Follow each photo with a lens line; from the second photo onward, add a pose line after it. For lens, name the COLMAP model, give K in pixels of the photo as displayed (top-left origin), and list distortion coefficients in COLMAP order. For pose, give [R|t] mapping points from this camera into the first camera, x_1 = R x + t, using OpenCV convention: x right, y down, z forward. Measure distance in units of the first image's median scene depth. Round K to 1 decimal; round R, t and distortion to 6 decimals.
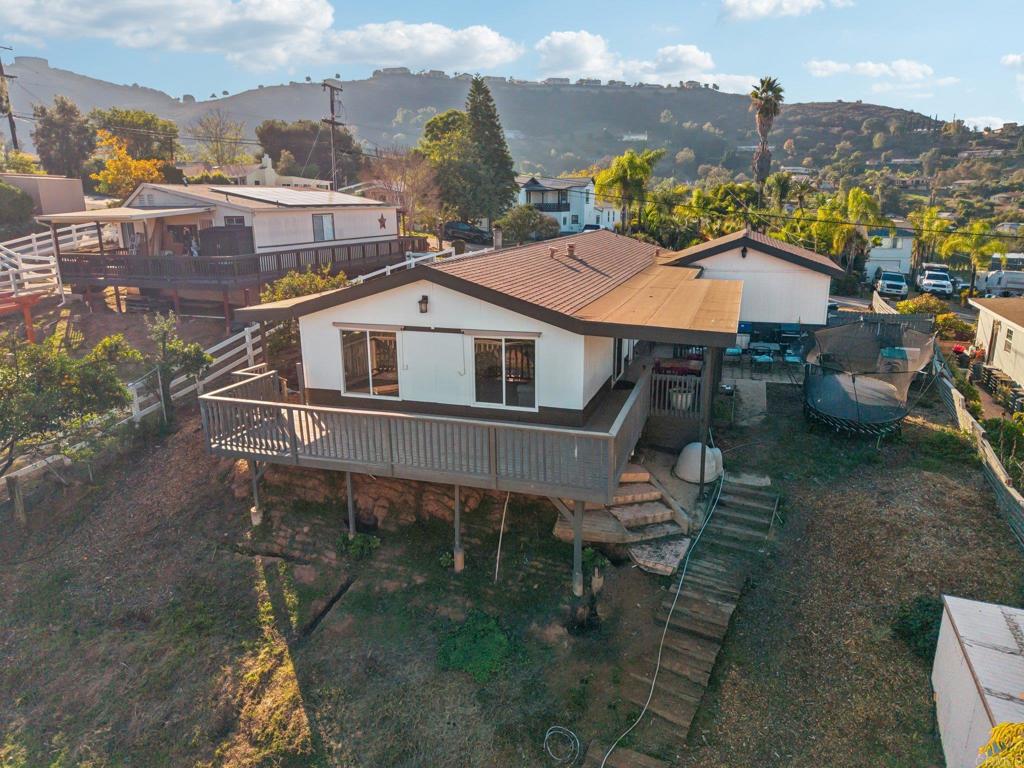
lens RADIAL K [[704.1, 0, 500.1], [0, 704.1, 379.1], [0, 0, 1]] dist [0.007818, -0.004174]
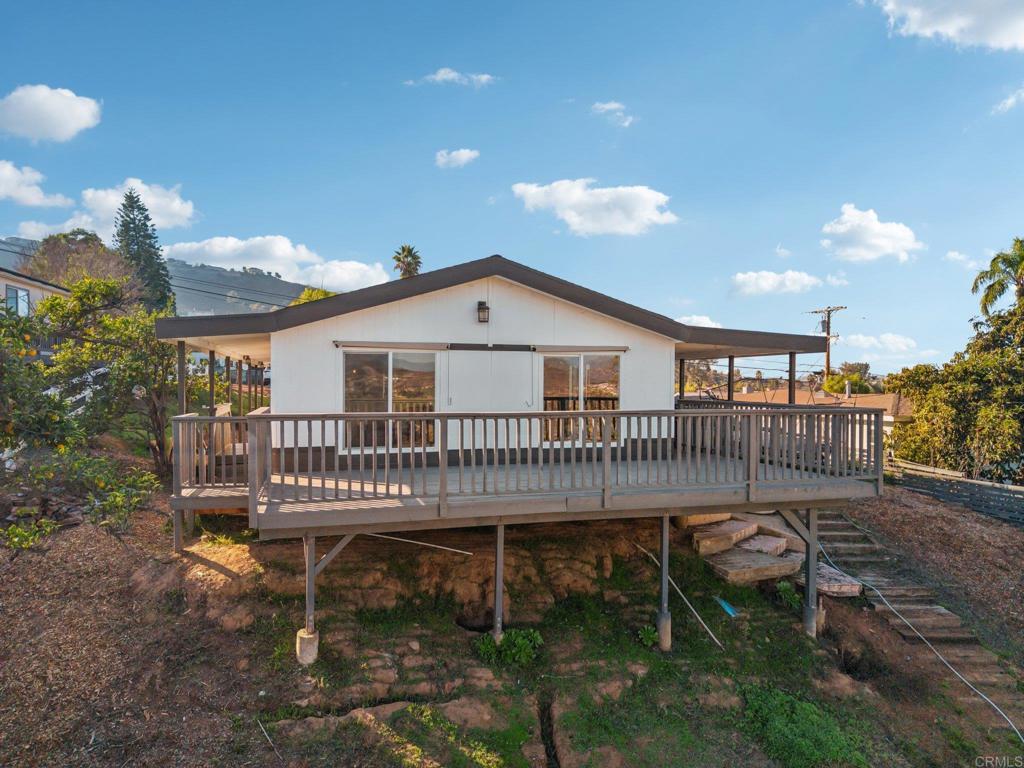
lens RADIAL K [[694.7, 0, 507.2], [0, 694.7, 387.4], [0, 0, 1]] dist [0.010211, -0.006650]
pose [[0.817412, 0.011068, 0.575948, -0.118555], [0.127529, 0.971530, -0.199664, 0.028257], [-0.561760, 0.236658, 0.792729, 0.097981]]
